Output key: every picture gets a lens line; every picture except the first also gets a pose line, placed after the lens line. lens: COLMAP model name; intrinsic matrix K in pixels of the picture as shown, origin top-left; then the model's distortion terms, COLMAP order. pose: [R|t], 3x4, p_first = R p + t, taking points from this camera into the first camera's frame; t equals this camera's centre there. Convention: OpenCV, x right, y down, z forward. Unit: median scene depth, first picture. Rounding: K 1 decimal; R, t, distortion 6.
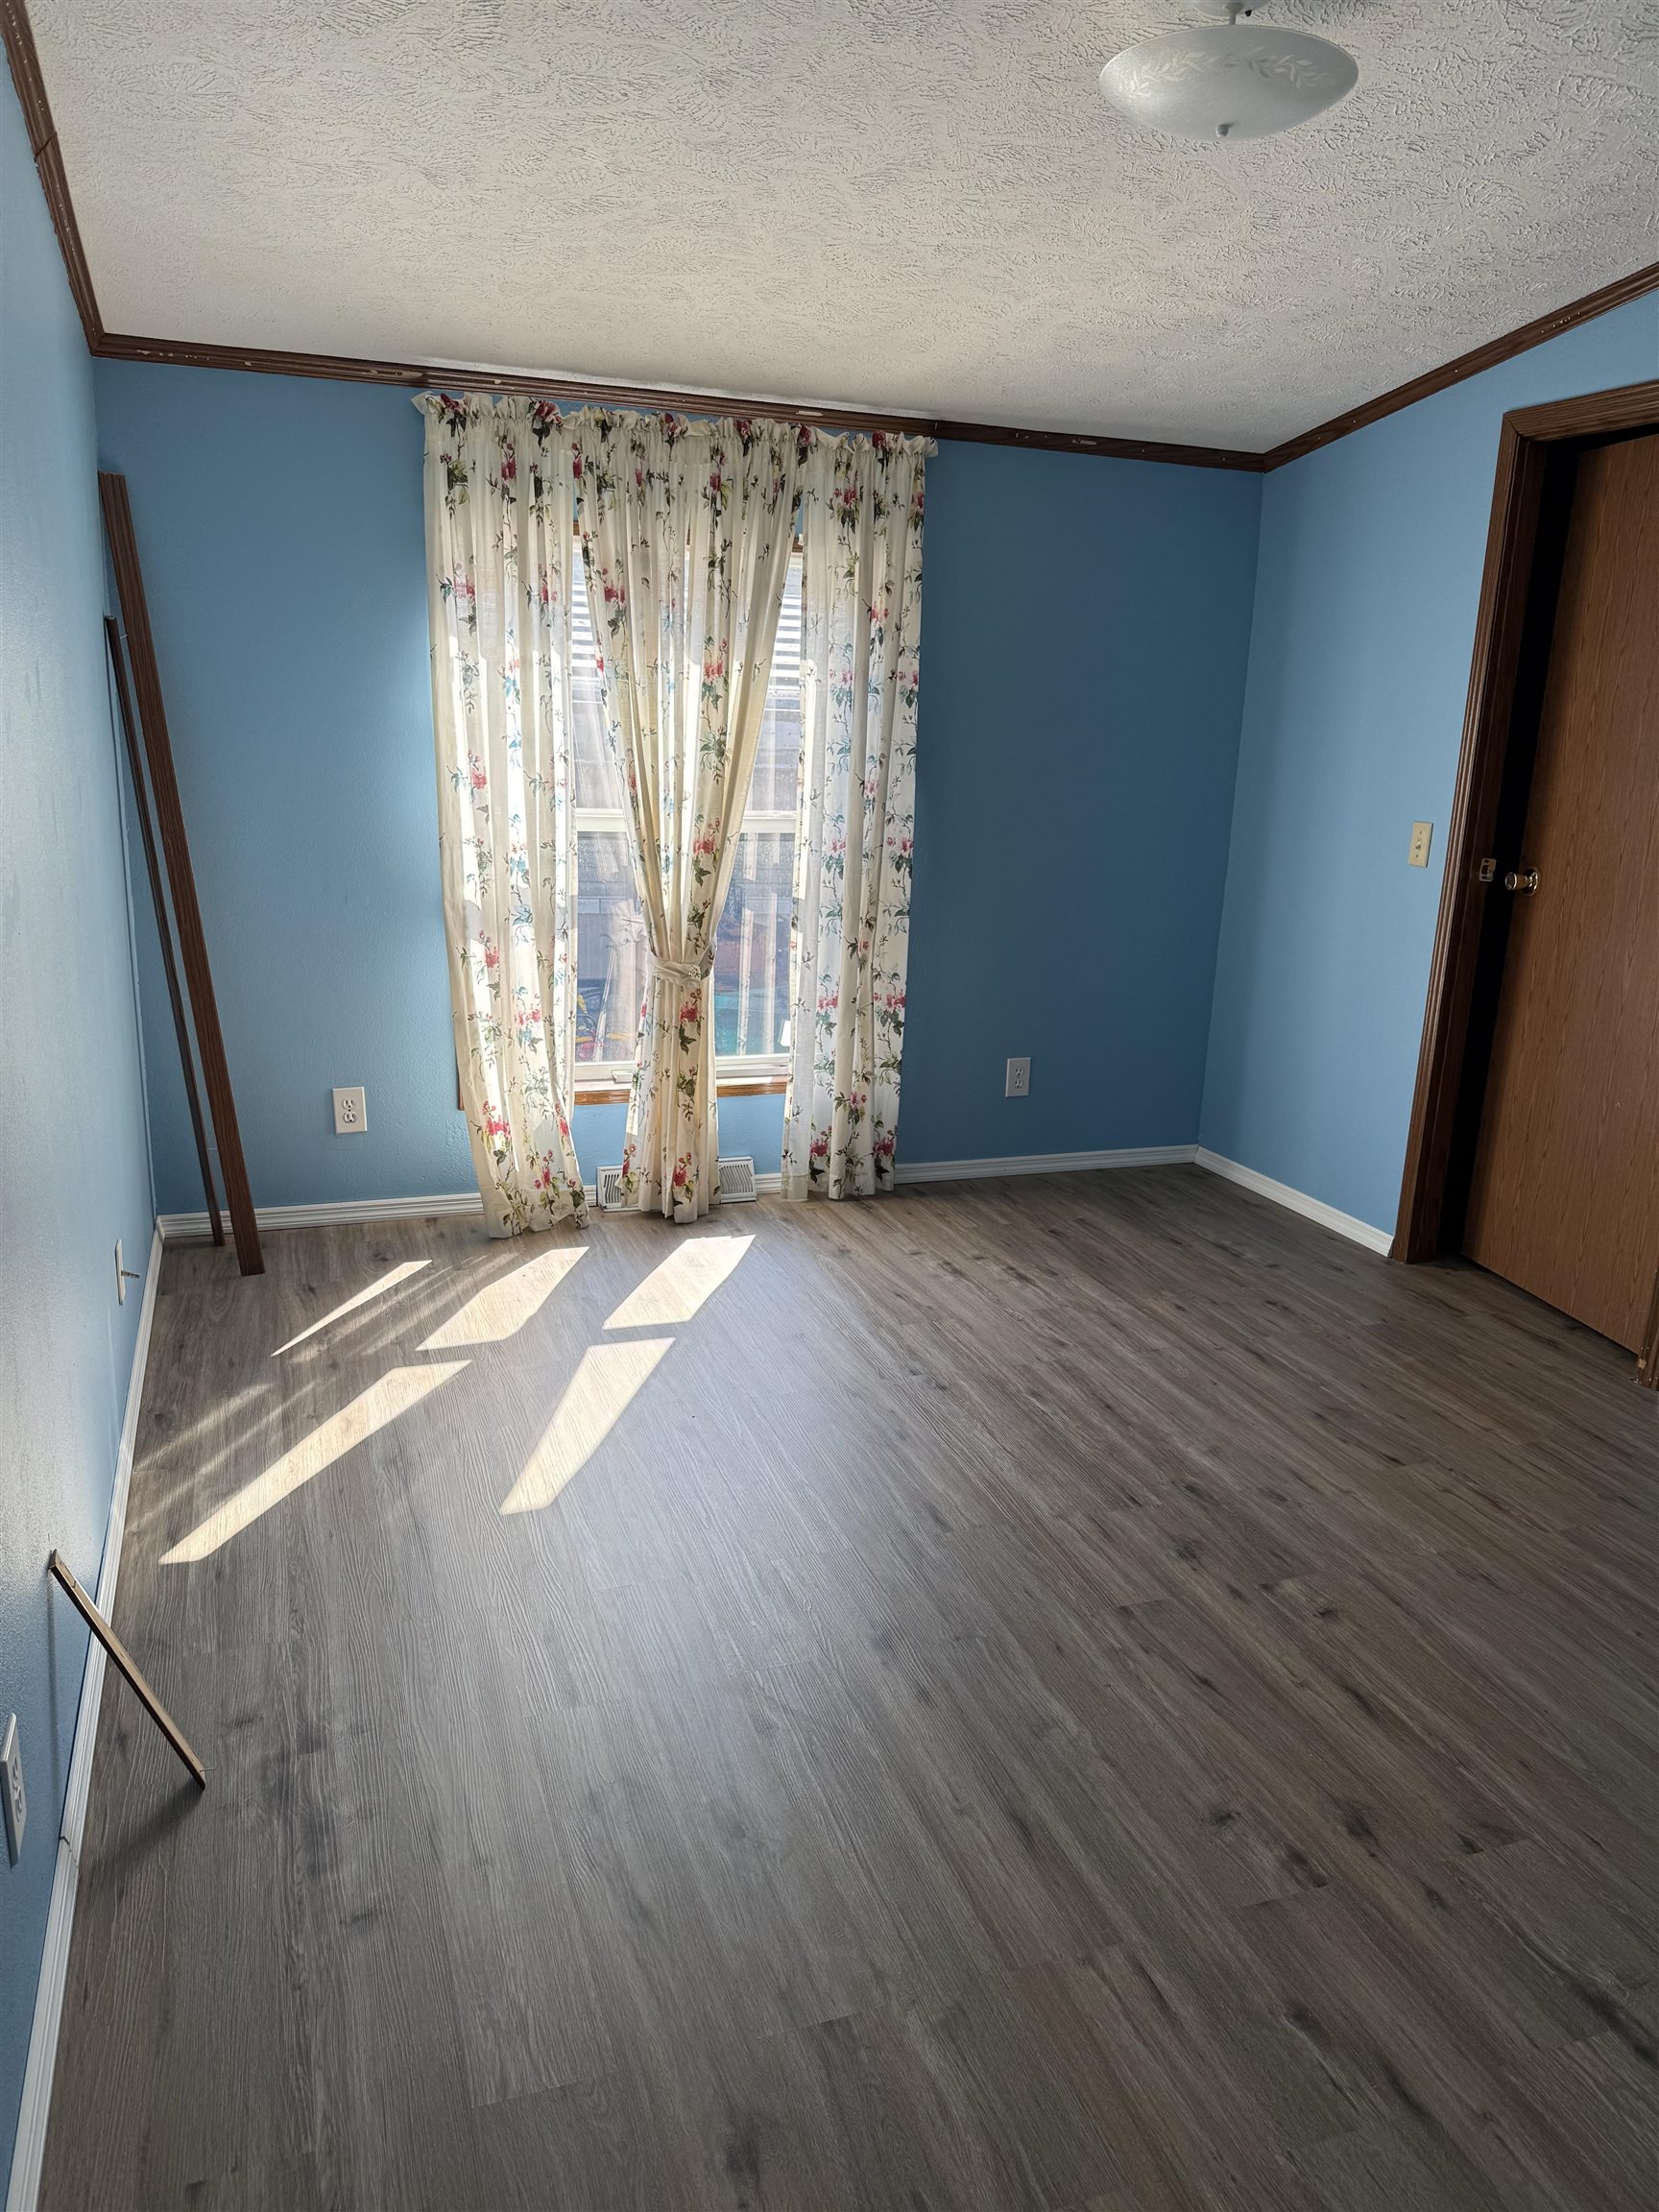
lens RADIAL K [[1560.6, 0, 828.8], [0, 1560.6, 1107.7], [0, 0, 1]] dist [-0.002235, 0.001146]
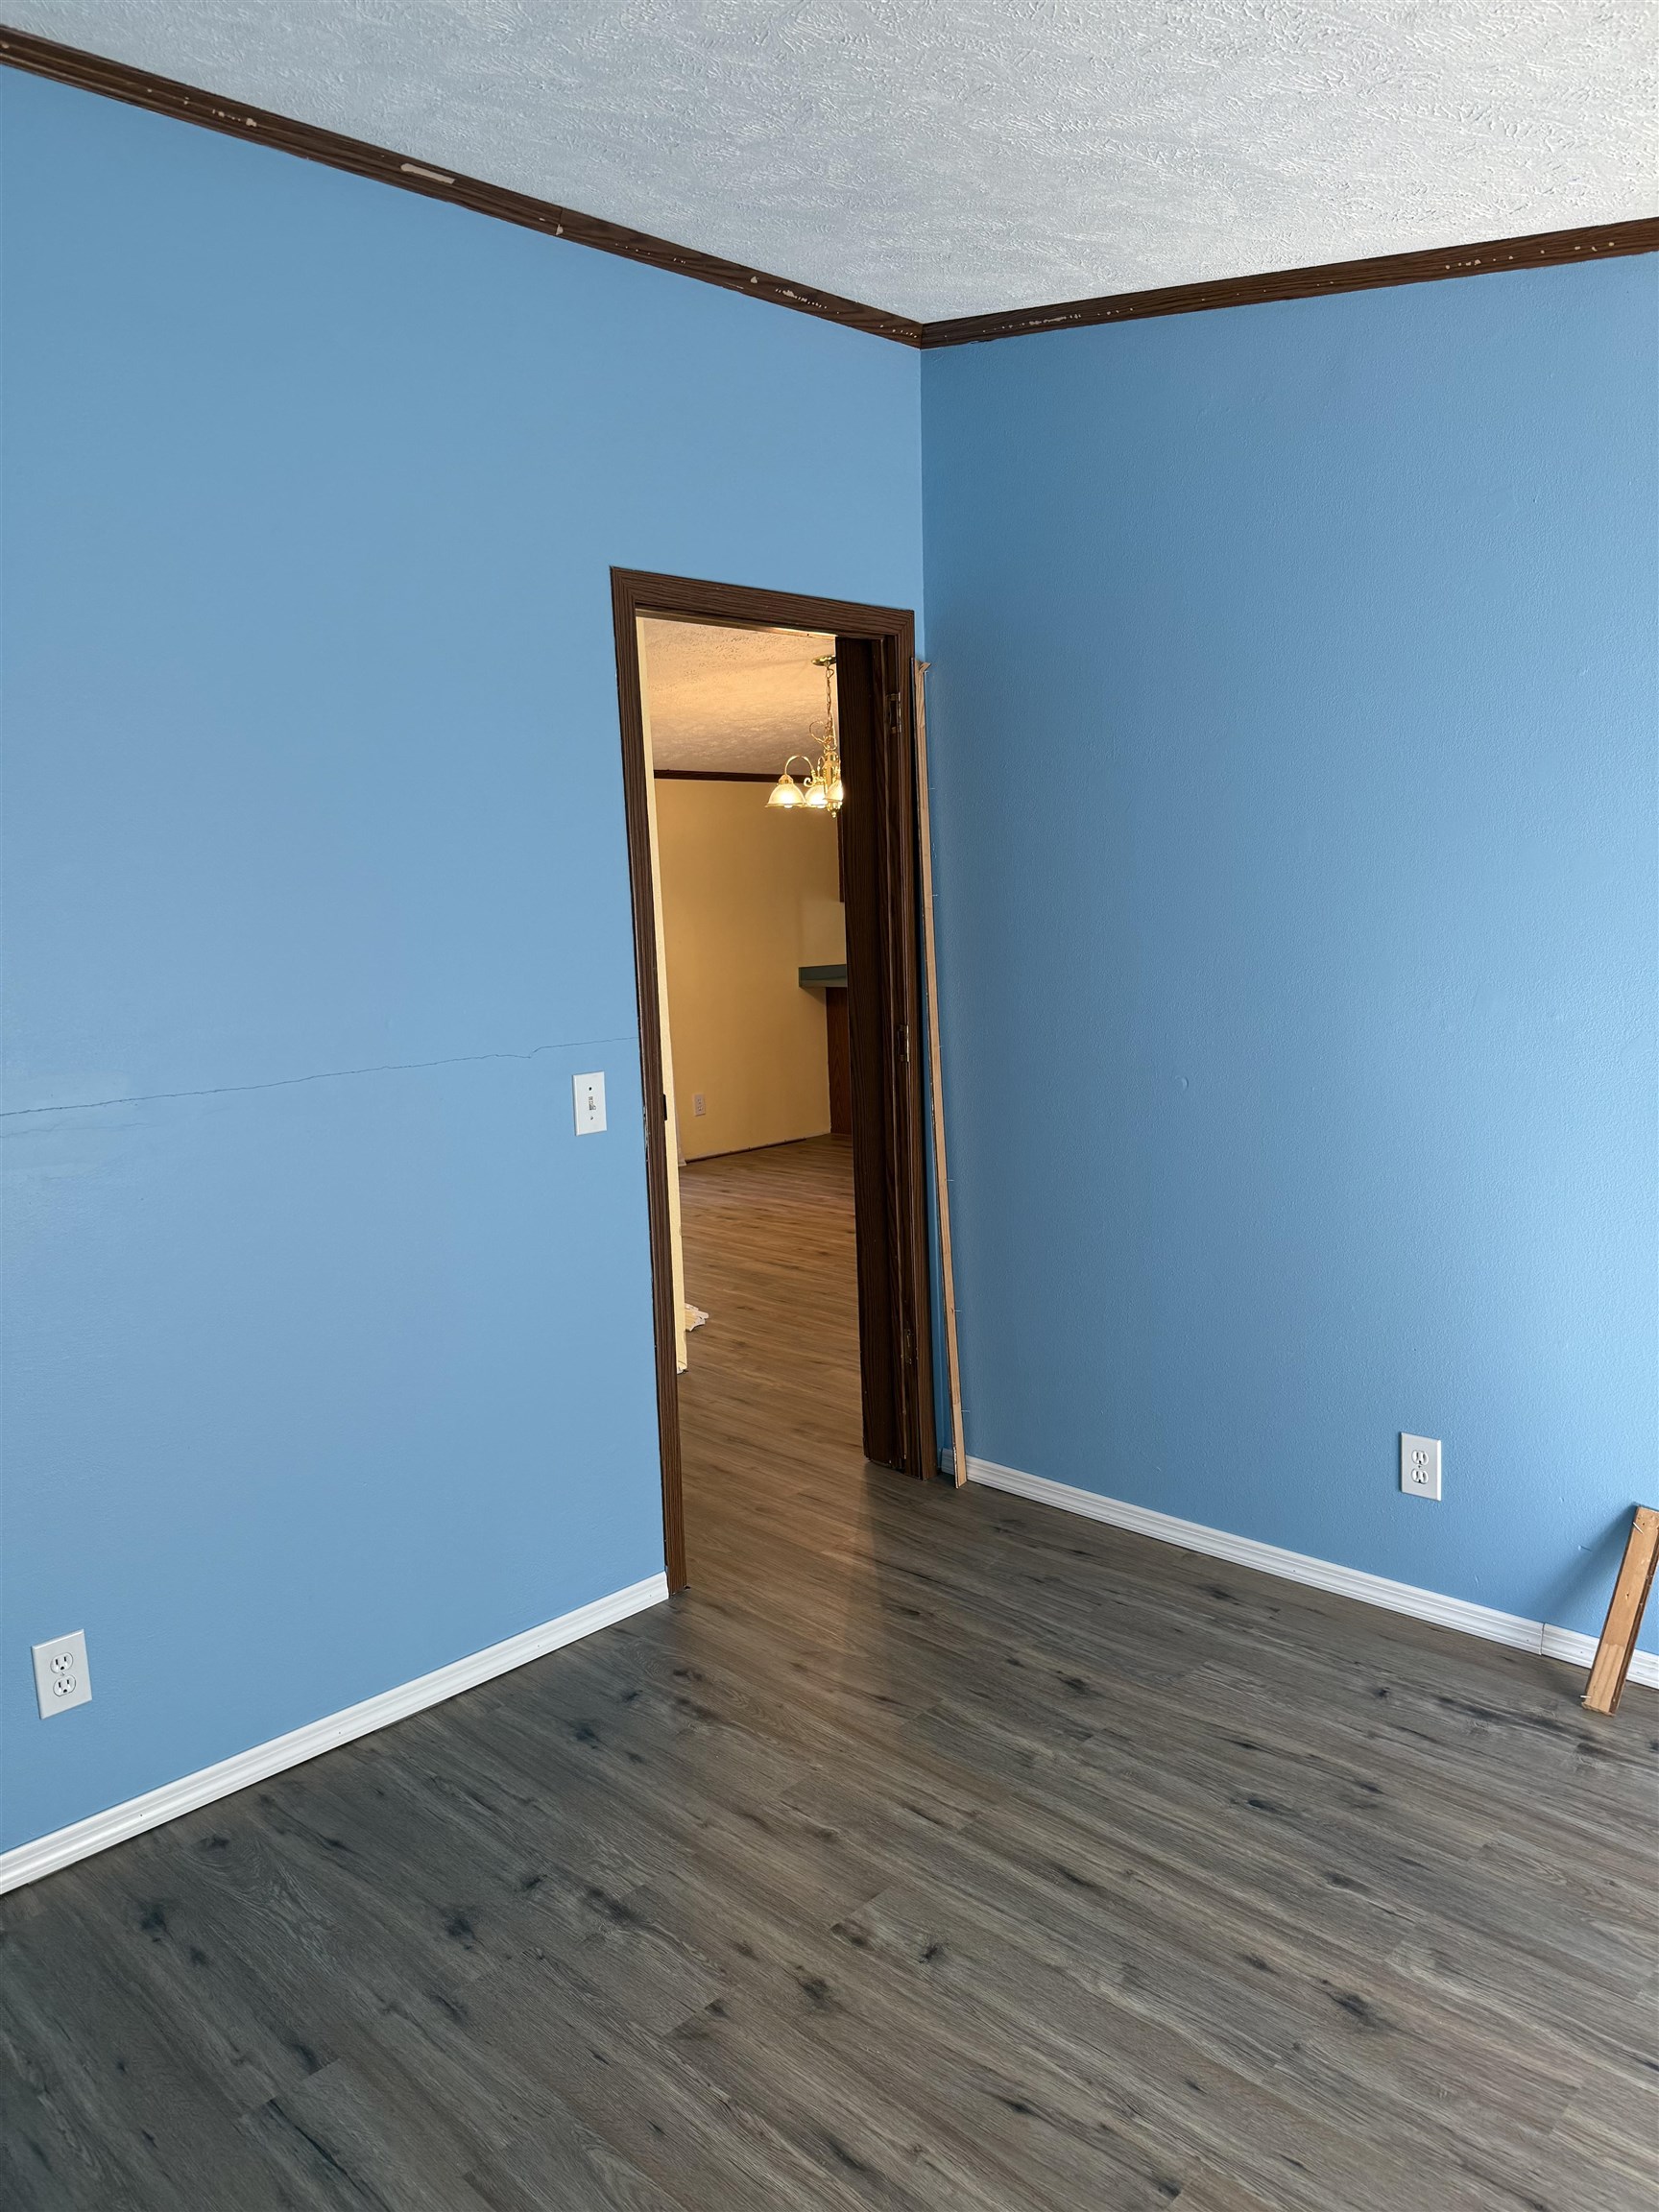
lens RADIAL K [[1560.6, 0, 829.8], [0, 1560.6, 1107.7], [0, 0, 1]] dist [-0.002235, 0.001146]
pose [[-0.898375, 0.058119, -0.435367, 0.779486], [-0.111462, 0.928595, 0.353961, -0.473602], [0.424851, 0.366517, -0.827748, 1.713604]]
